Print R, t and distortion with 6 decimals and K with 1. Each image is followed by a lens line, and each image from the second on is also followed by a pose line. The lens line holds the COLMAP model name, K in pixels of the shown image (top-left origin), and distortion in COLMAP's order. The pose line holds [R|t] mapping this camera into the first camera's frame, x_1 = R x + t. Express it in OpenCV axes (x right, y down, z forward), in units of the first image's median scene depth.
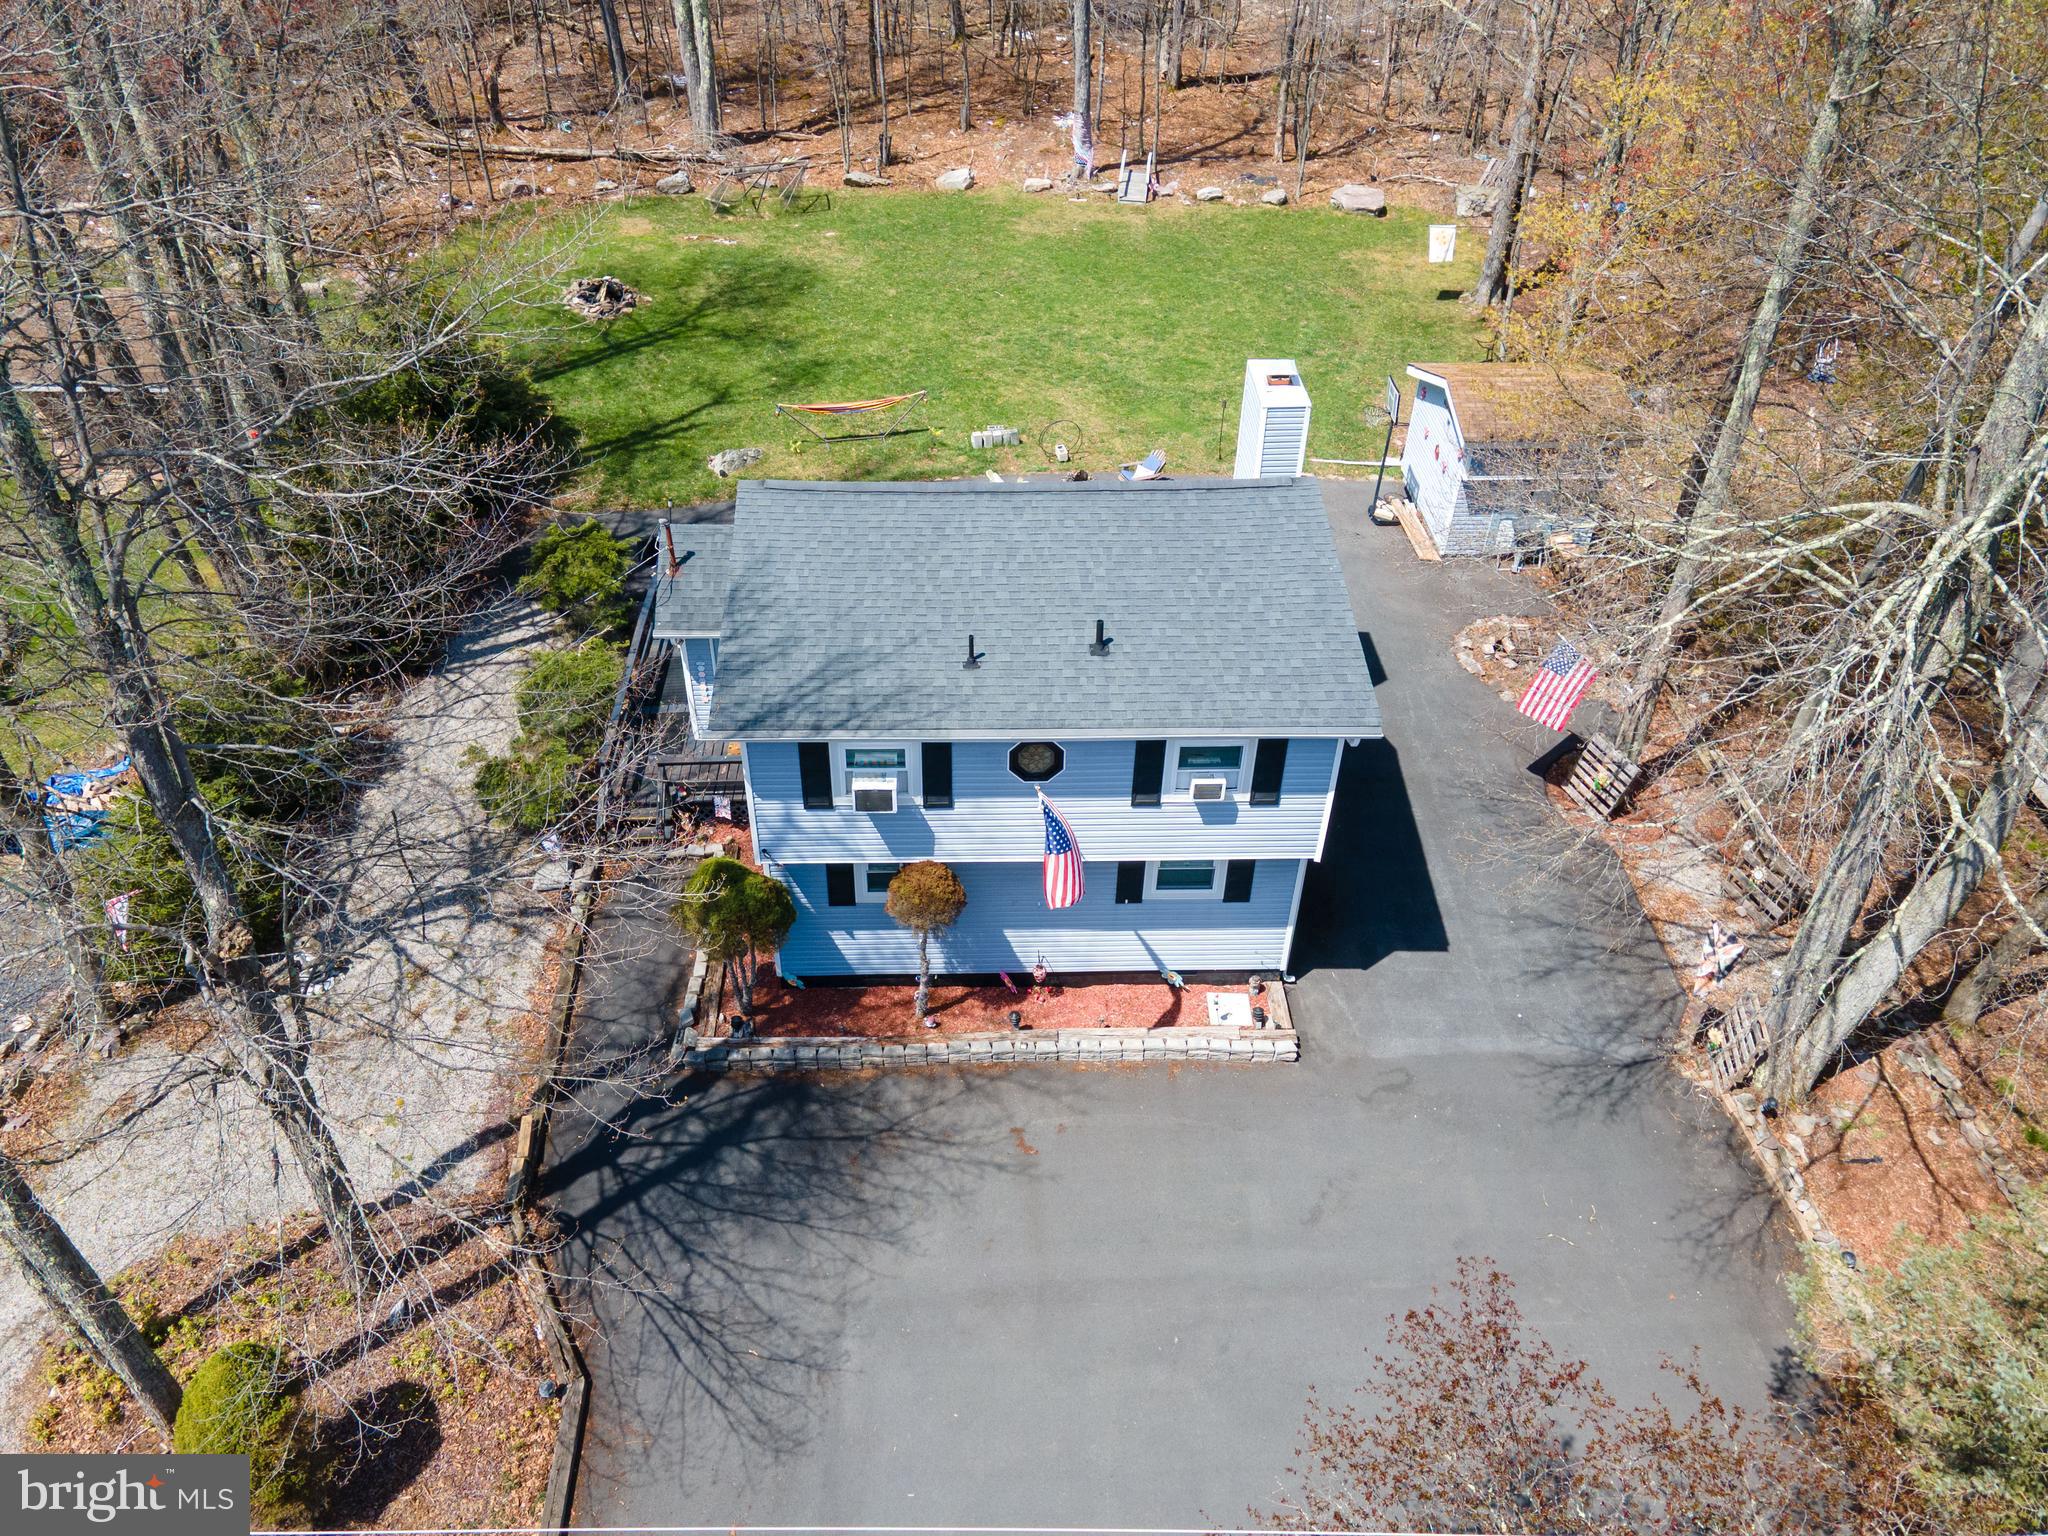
lens RADIAL K [[1486.0, 0, 994.9], [0, 1486.0, 764.8], [0, 0, 1]] dist [0.038976, 0.012541]
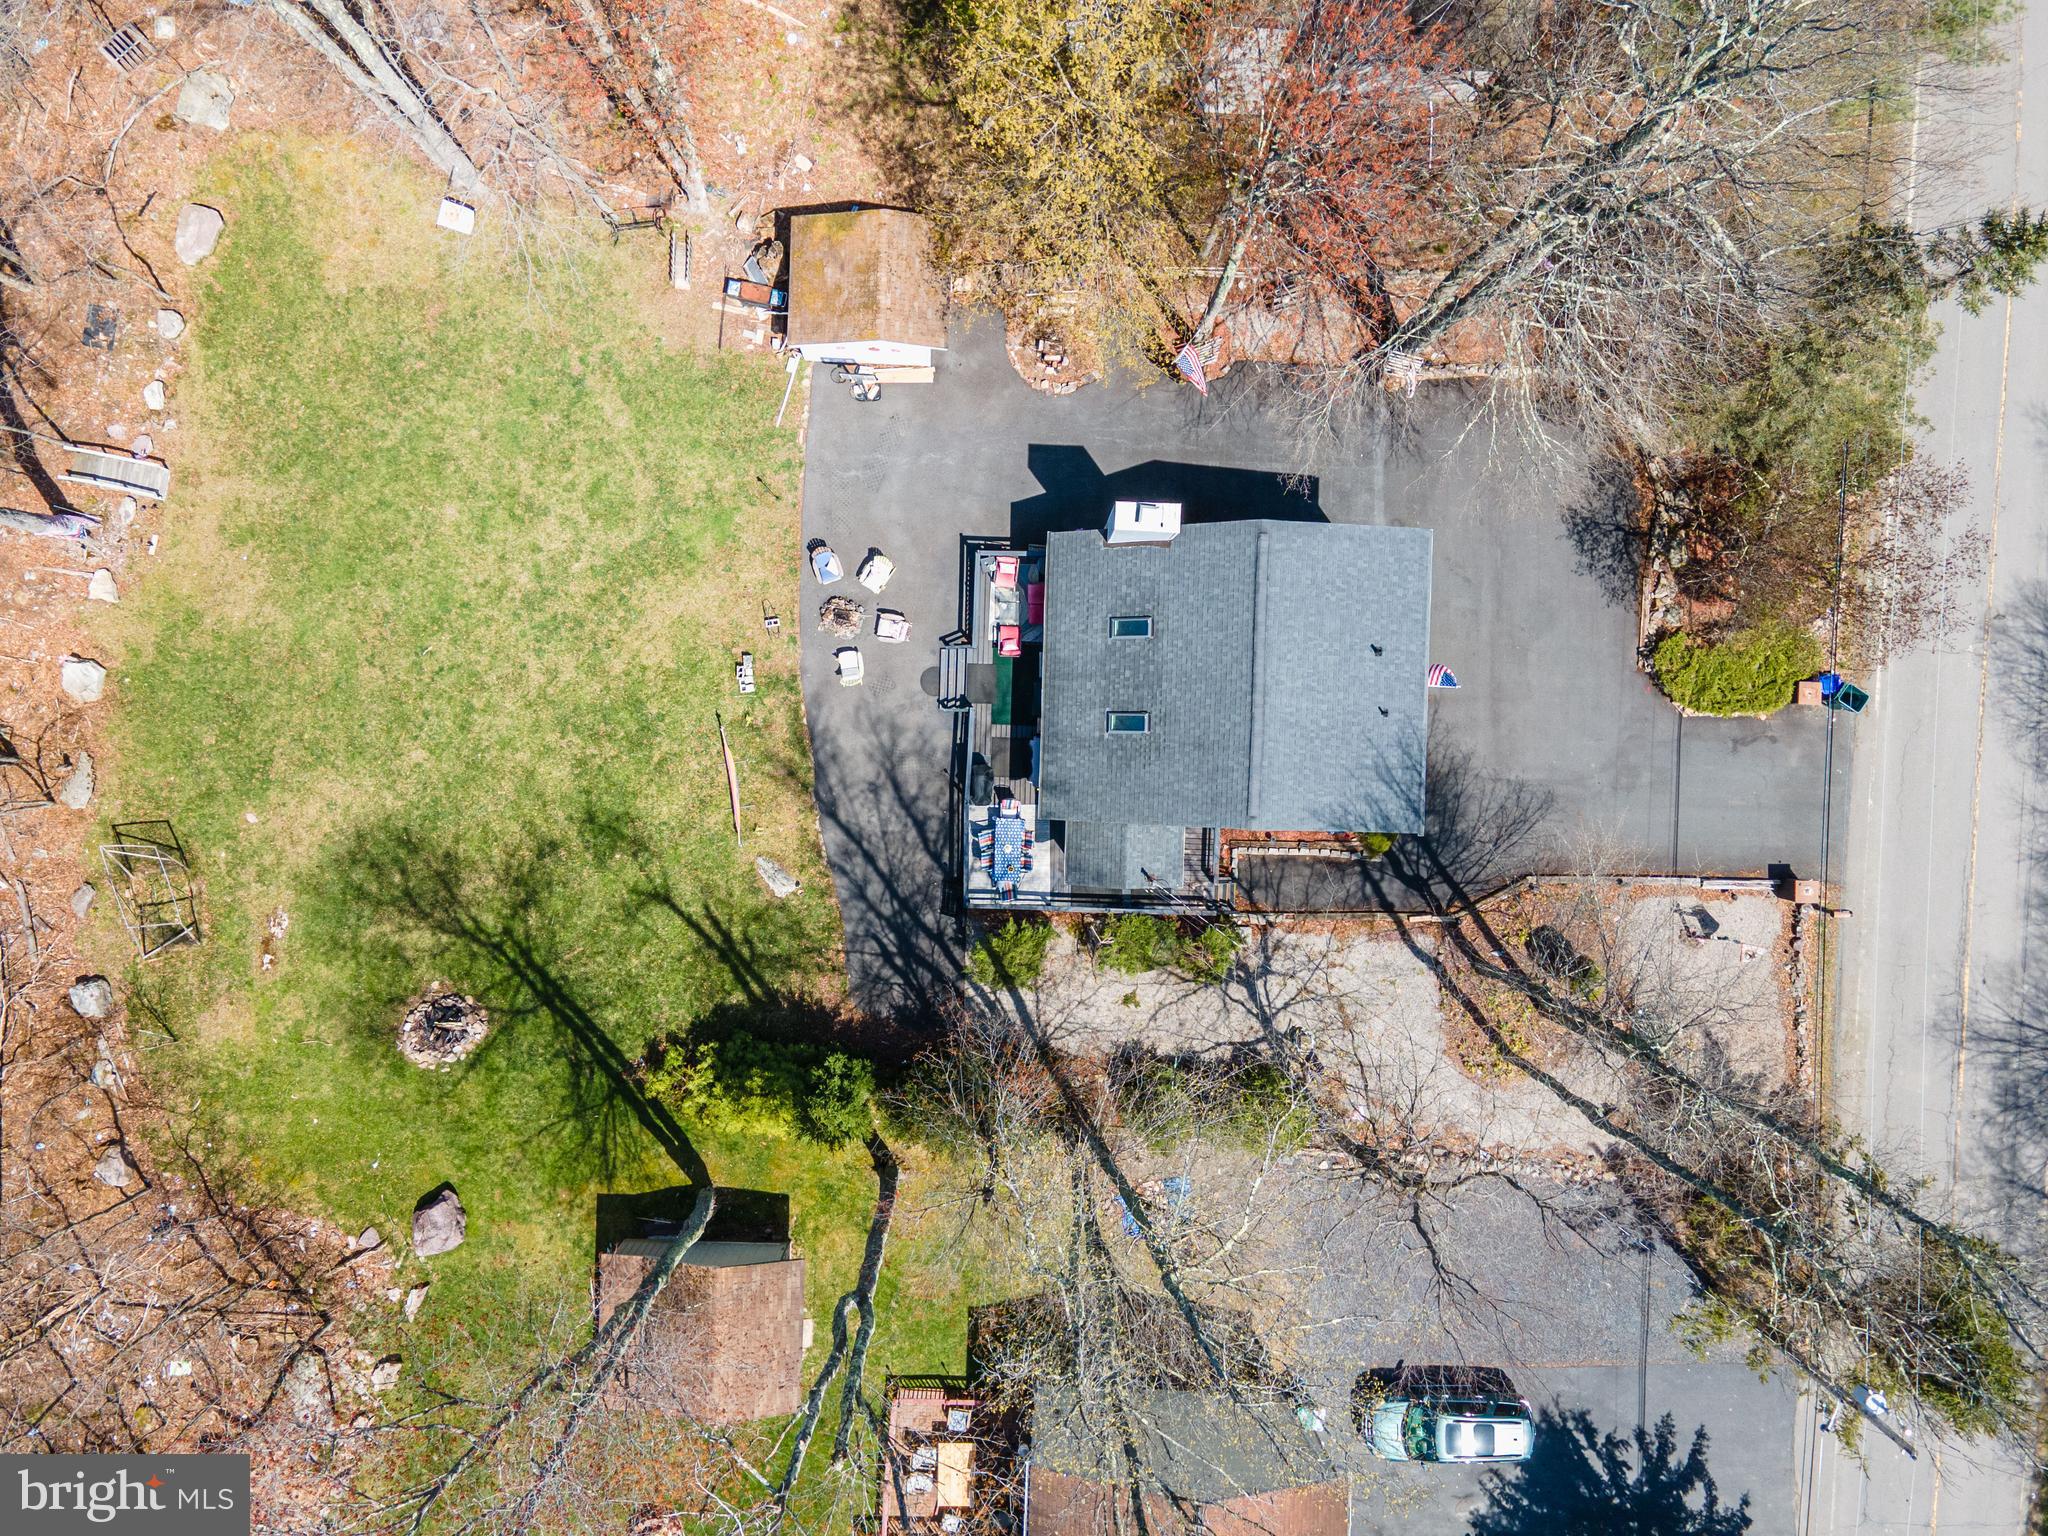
lens RADIAL K [[1486.0, 0, 1022.3], [0, 1486.0, 759.0], [0, 0, 1]] dist [0.038976, 0.012541]
pose [[0.060492, -0.998117, -0.010176, -0.075510], [0.614137, 0.029180, 0.788659, -1.775639], [-0.786877, -0.053957, 0.614746, 0.075591]]
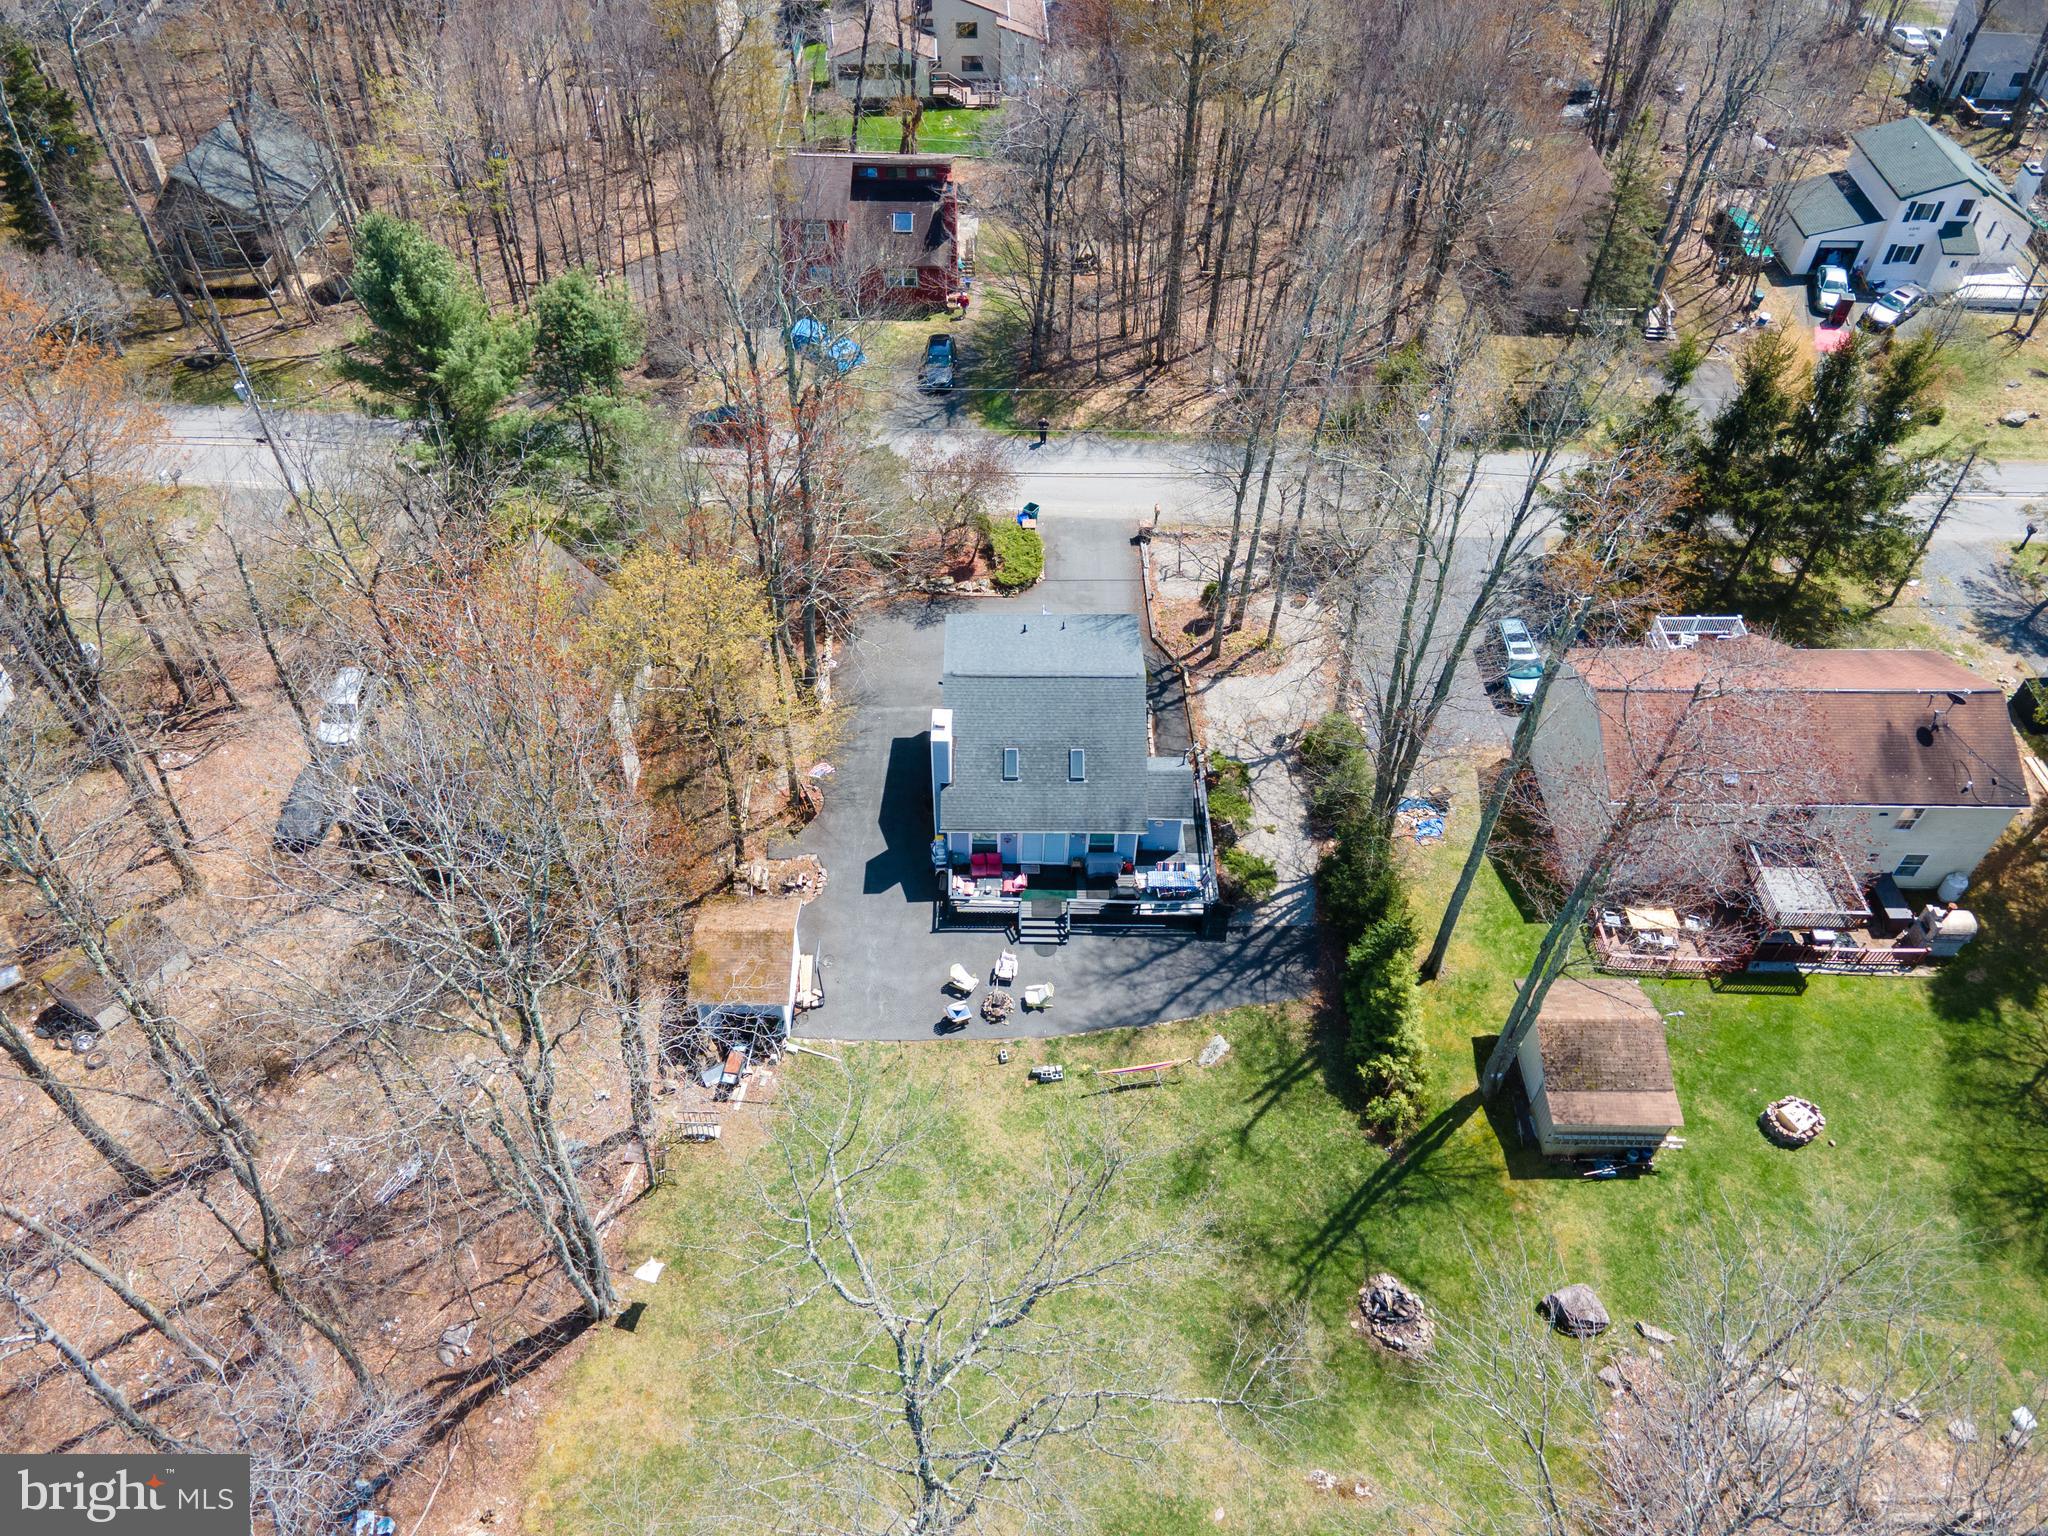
lens RADIAL K [[1486.0, 0, 996.3], [0, 1486.0, 766.2], [0, 0, 1]] dist [0.038976, 0.012541]
pose [[-0.999320, -0.031849, 0.018568, 0.054664], [0.015869, 0.082972, 0.996426, -2.911635], [-0.033276, 0.996043, -0.082410, 1.366535]]
